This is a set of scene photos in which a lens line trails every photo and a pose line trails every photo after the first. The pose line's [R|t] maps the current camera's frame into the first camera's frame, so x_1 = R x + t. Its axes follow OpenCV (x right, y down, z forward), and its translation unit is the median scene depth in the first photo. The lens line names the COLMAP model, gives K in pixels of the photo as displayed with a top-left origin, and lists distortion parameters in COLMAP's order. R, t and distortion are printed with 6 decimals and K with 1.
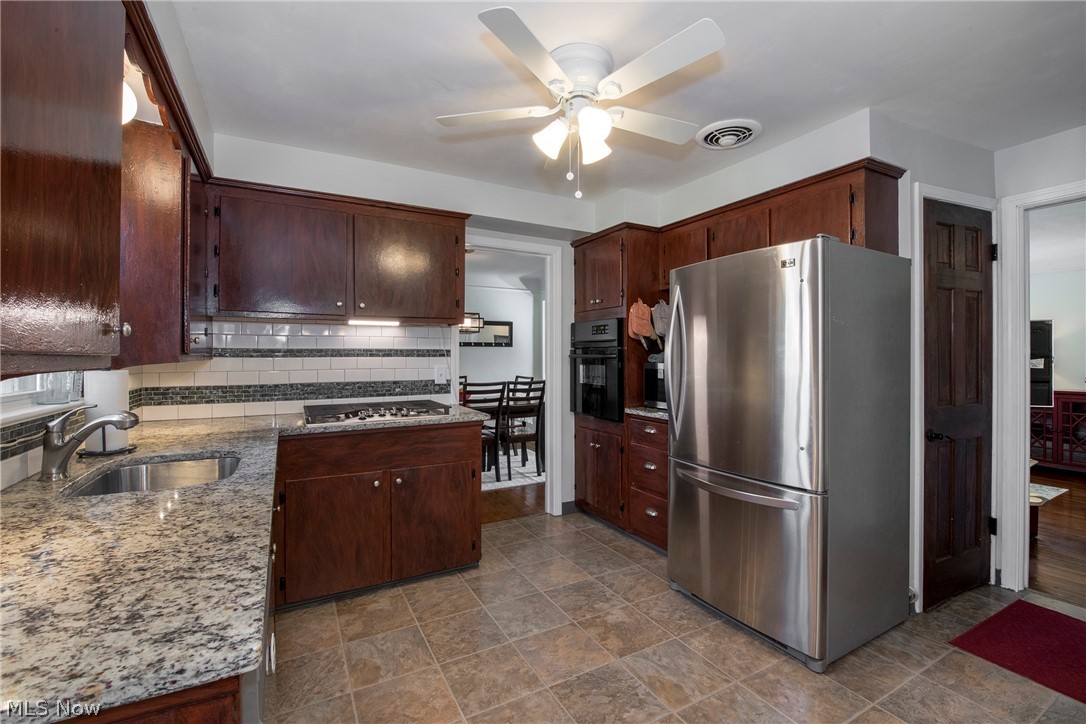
lens RADIAL K [[483.1, 0, 543.1], [0, 483.1, 355.2], [0, 0, 1]] dist [-0.012389, -0.000307]
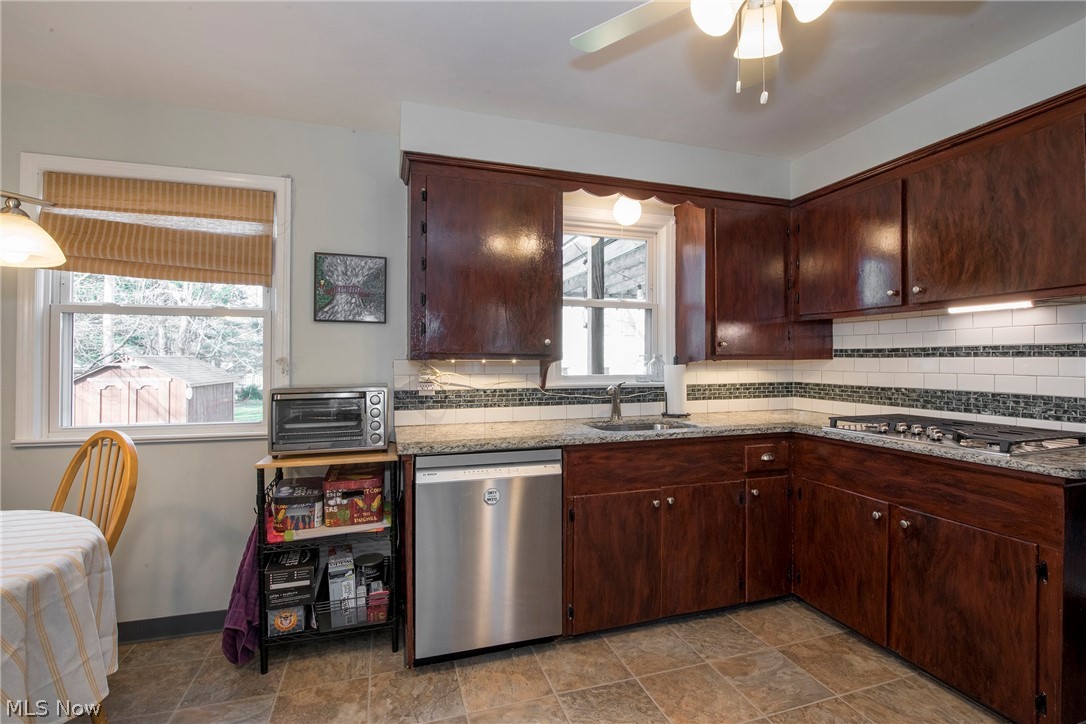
lens RADIAL K [[492.3, 0, 532.8], [0, 492.3, 357.5], [0, 0, 1]] dist [-0.013222, -0.000507]
pose [[-0.212807, -0.003731, -0.977087, 0.517971], [-0.002612, 0.999991, -0.003249, 0.009316], [0.977091, 0.001861, -0.212815, 0.567587]]
